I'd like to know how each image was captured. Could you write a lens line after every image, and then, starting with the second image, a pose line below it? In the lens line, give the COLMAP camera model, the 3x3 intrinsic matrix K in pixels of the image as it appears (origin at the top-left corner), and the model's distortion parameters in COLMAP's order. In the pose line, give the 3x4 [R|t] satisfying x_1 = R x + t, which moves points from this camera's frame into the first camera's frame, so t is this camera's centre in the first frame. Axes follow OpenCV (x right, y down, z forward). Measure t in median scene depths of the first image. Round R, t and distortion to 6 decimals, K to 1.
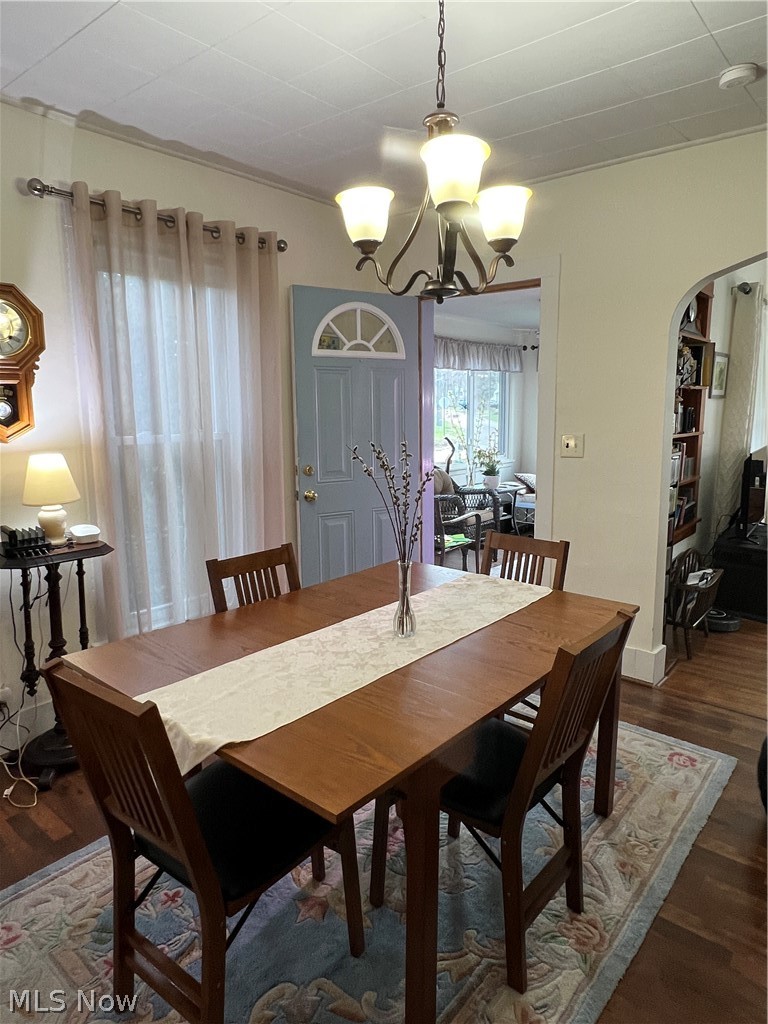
lens RADIAL K [[634.8, 0, 383.8], [0, 634.8, 513.5], [0, 0, 1]] dist [-0.002215, -0.000957]
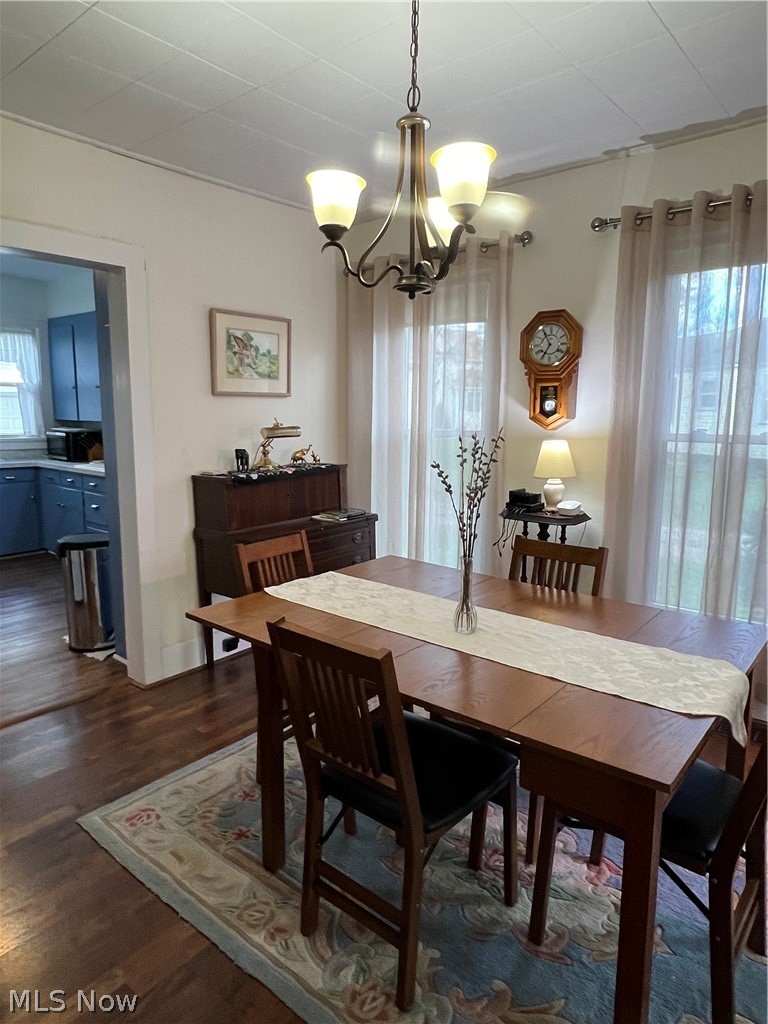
lens RADIAL K [[634.8, 0, 381.2], [0, 634.8, 506.5], [0, 0, 1]] dist [-0.002215, -0.000957]
pose [[0.023322, 0.169250, -0.985297, 0.744537], [-0.155792, 0.974140, 0.163645, -0.116097], [0.987515, 0.149685, 0.049087, 0.600231]]
